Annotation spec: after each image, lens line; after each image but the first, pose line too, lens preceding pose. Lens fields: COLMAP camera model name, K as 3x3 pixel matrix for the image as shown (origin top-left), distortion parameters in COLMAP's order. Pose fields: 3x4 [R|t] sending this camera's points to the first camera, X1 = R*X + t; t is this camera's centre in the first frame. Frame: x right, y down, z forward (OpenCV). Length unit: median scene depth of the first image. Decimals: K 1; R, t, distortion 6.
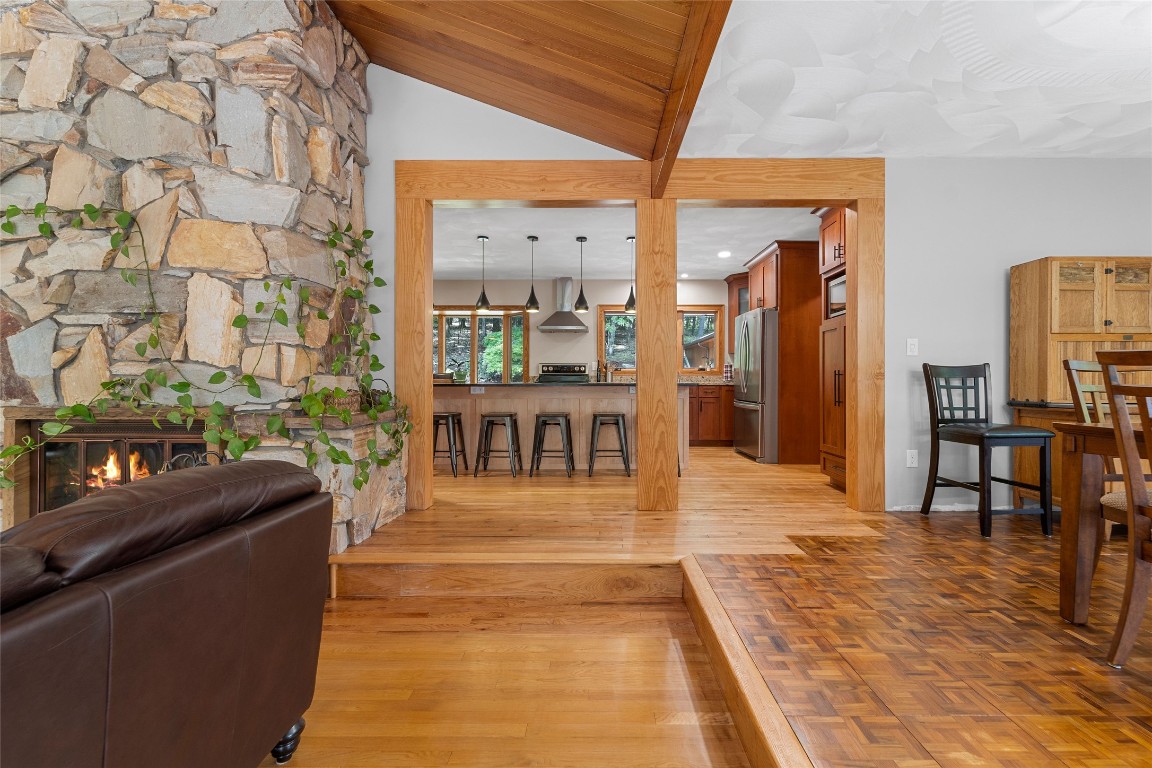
lens RADIAL K [[480.6, 0, 572.8], [0, 480.6, 381.8], [0, 0, 1]] dist [-0.000361, -0.000127]
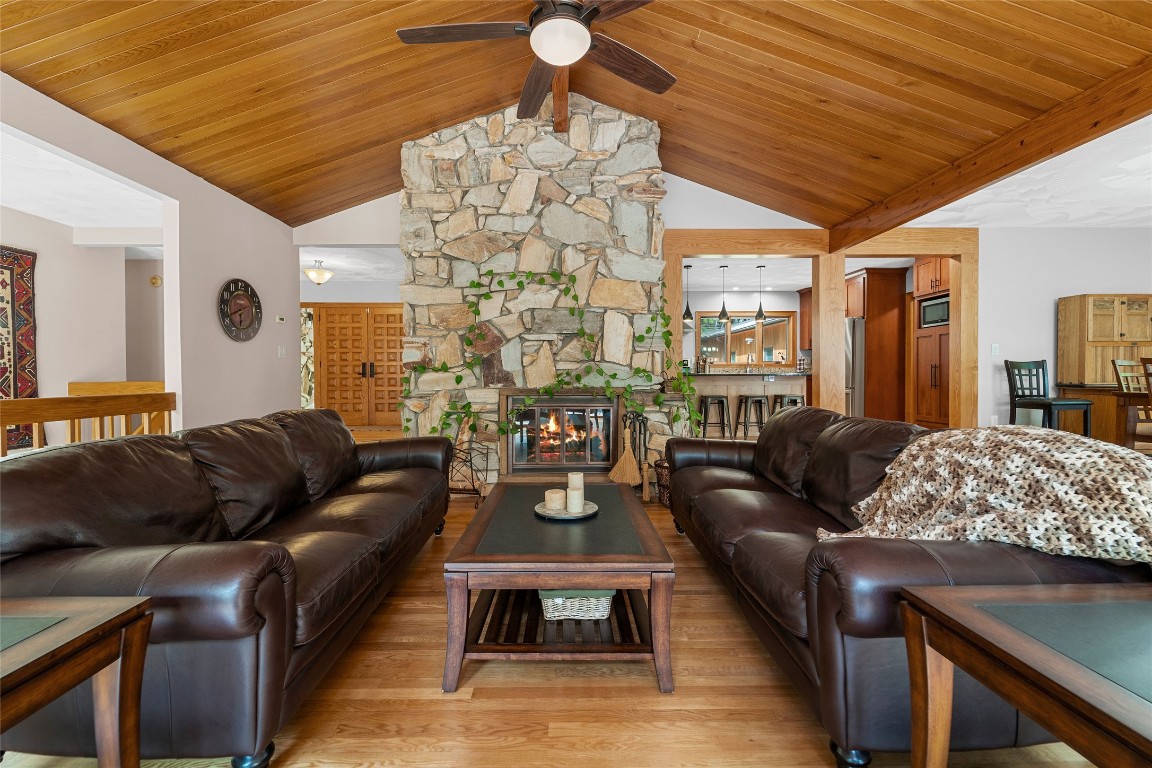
lens RADIAL K [[468.6, 0, 565.5], [0, 468.6, 378.1], [0, 0, 1]] dist [0.000387, -0.000125]
pose [[0.999893, -0.004045, 0.014066, -0.836609], [0.003898, 0.999938, 0.010474, -0.000727], [-0.014108, -0.010418, 0.999846, -0.591287]]
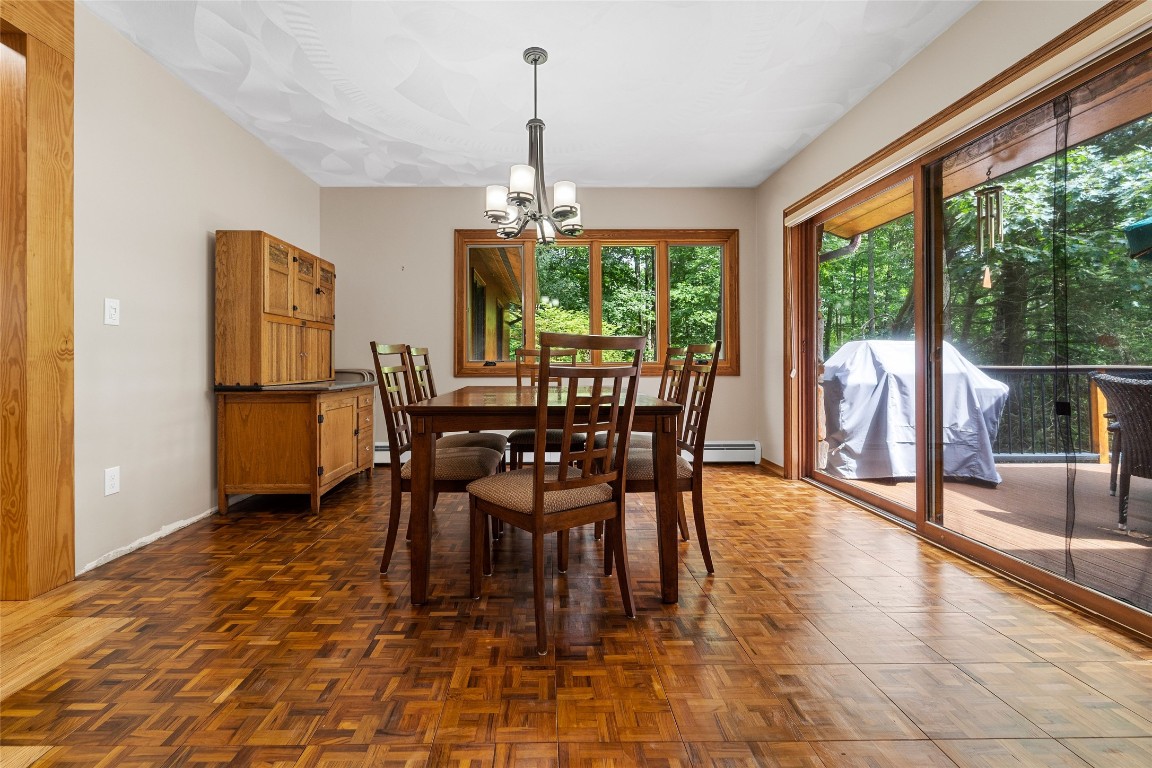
lens RADIAL K [[490.8, 0, 570.5], [0, 490.8, 360.4], [0, 0, 1]] dist [-0.001431, -0.000453]
pose [[-0.055201, 0.003885, 0.998468, -0.001276], [0.001939, 0.999991, -0.003783, -0.001709], [-0.998473, 0.001727, -0.055208, 0.480454]]
